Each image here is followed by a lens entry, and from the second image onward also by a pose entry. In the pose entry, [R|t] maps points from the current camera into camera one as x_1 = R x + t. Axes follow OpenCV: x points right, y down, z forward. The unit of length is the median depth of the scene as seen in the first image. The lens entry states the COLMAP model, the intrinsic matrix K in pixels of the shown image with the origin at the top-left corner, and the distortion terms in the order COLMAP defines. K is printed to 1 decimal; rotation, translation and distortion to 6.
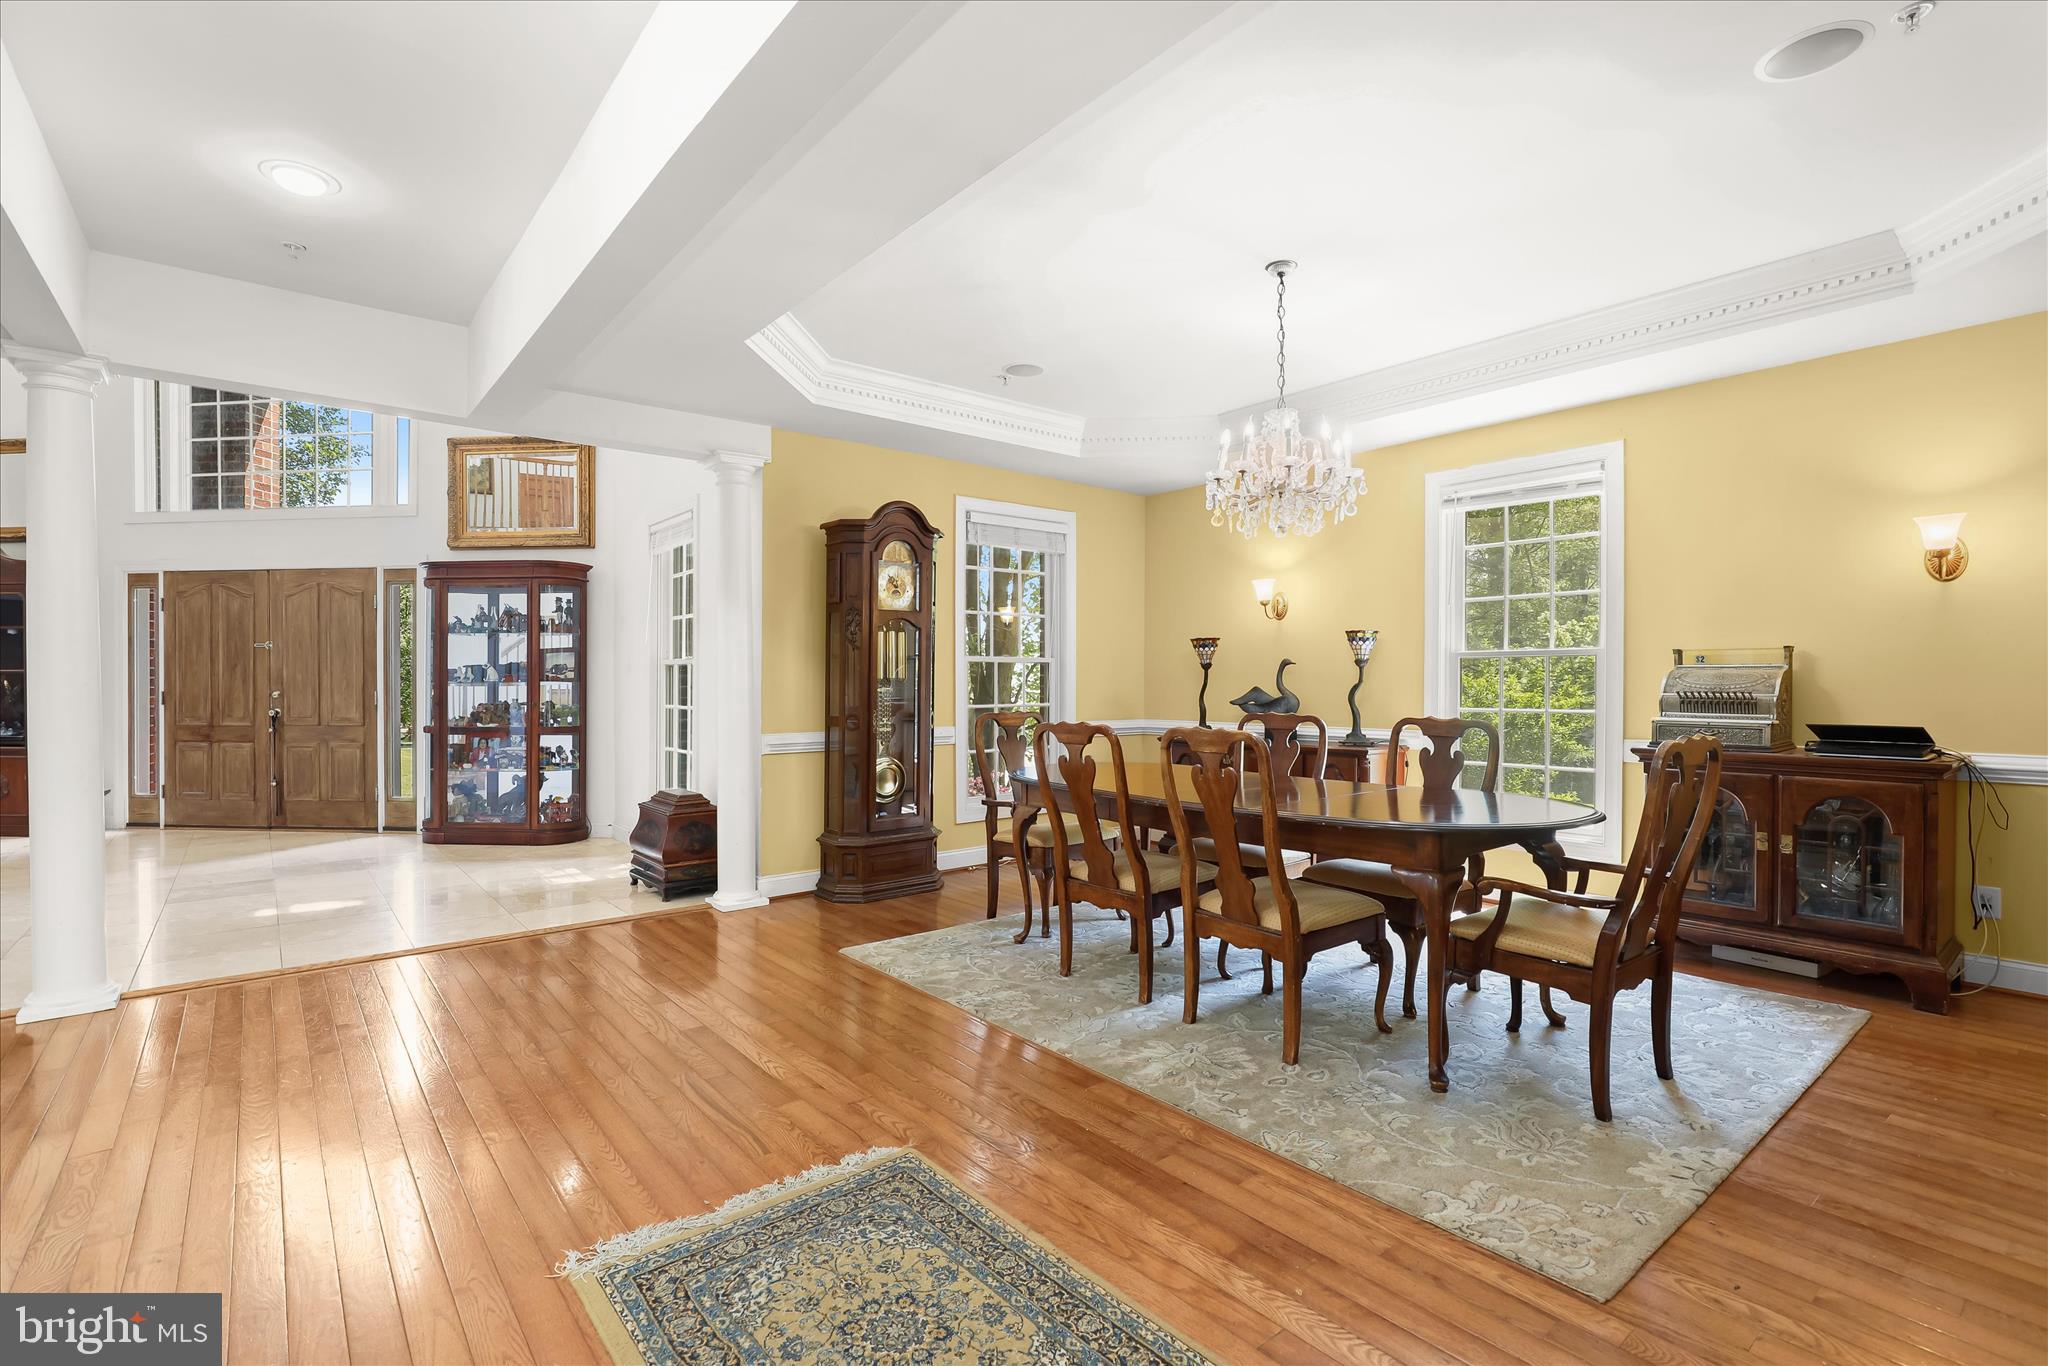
lens RADIAL K [[939.9, 0, 1024.0], [0, 939.9, 683.0], [0, 0, 1]] dist [-0.001548, -0.000007]
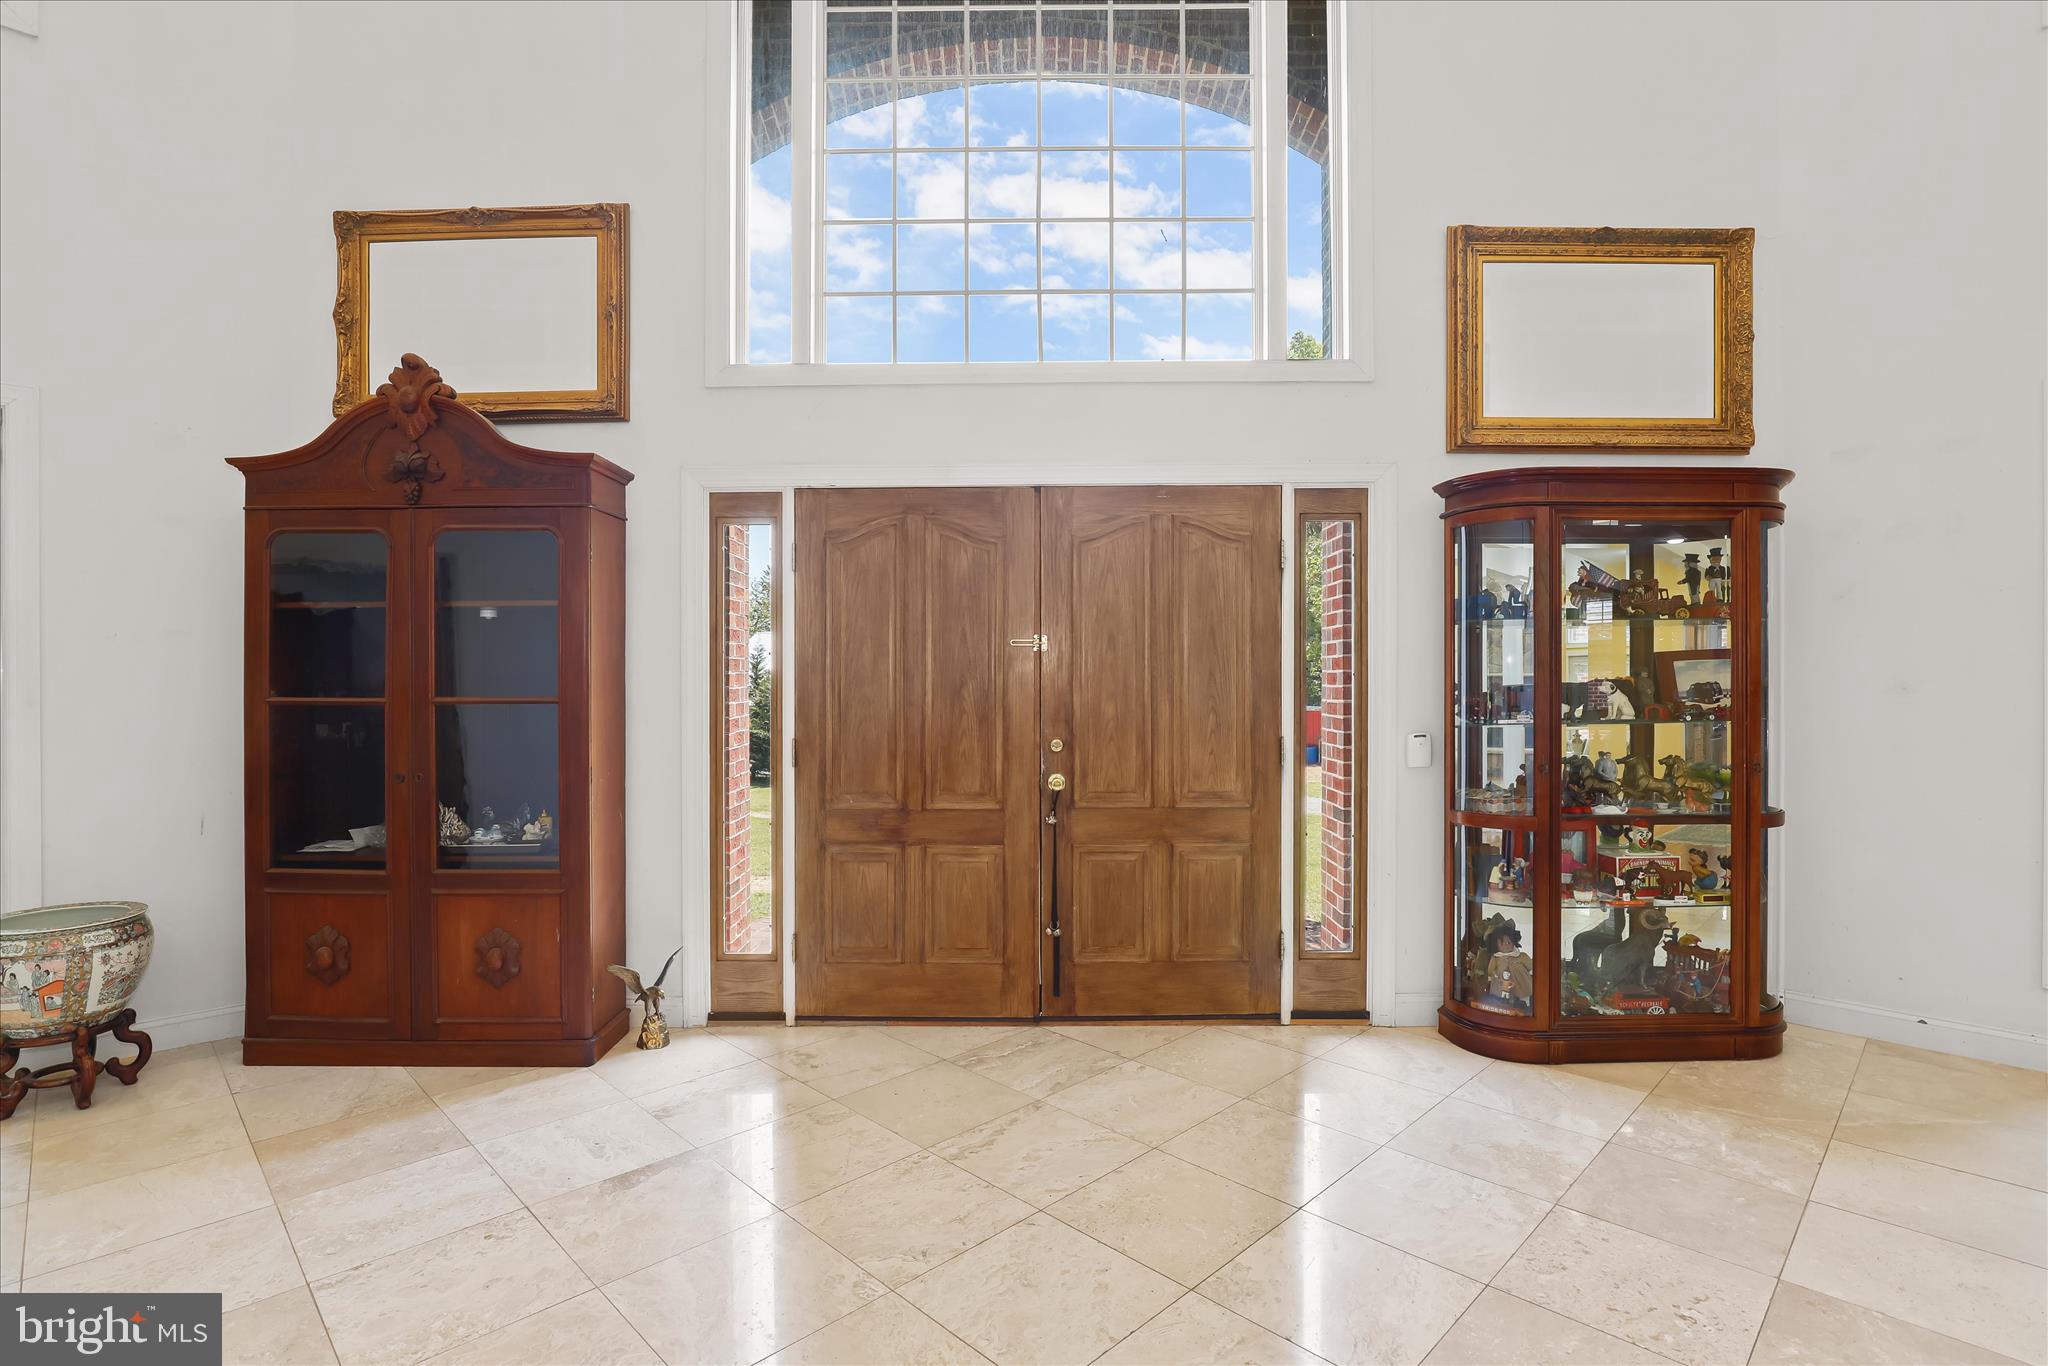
lens RADIAL K [[980.1, 0, 1024.0], [0, 980.1, 683.0], [0, 0, 1]] dist [-0.021232, -0.000041]
pose [[0.994442, -0.002495, 0.105255, -0.869153], [0.002093, 0.999990, 0.003924, -0.021843], [-0.105264, -0.003682, 0.994438, 0.501044]]
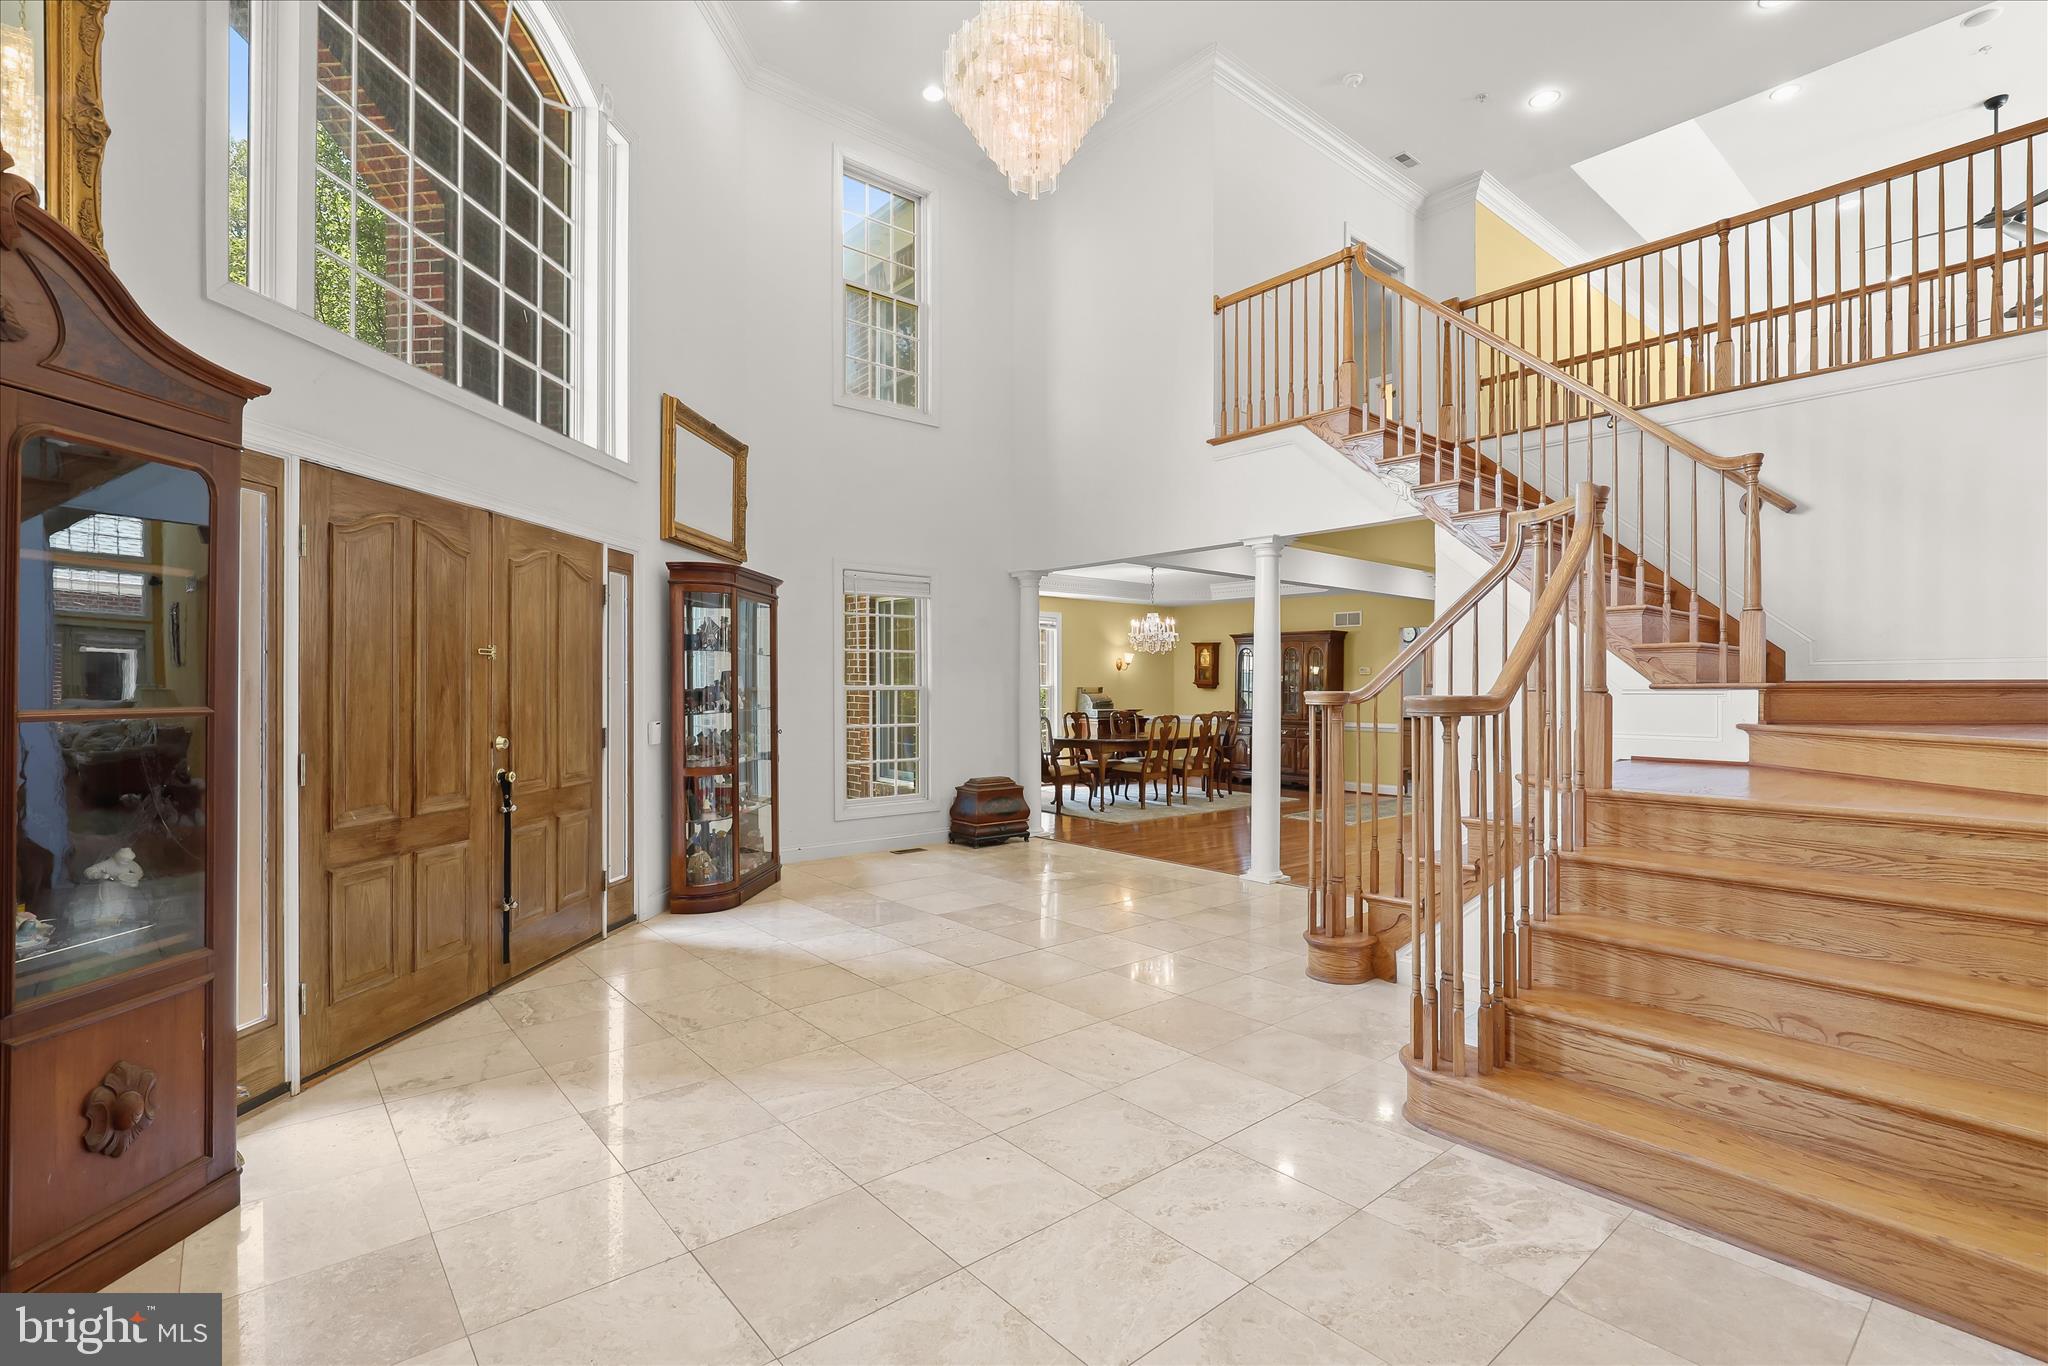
lens RADIAL K [[939.9, 0, 1024.0], [0, 939.9, 683.0], [0, 0, 1]] dist [-0.001548, -0.000007]
pose [[-0.018574, 0.003803, 0.999820, -1.355883], [-0.003638, 0.999986, -0.003871, -0.021869], [-0.999821, -0.003709, -0.018560, 0.707356]]
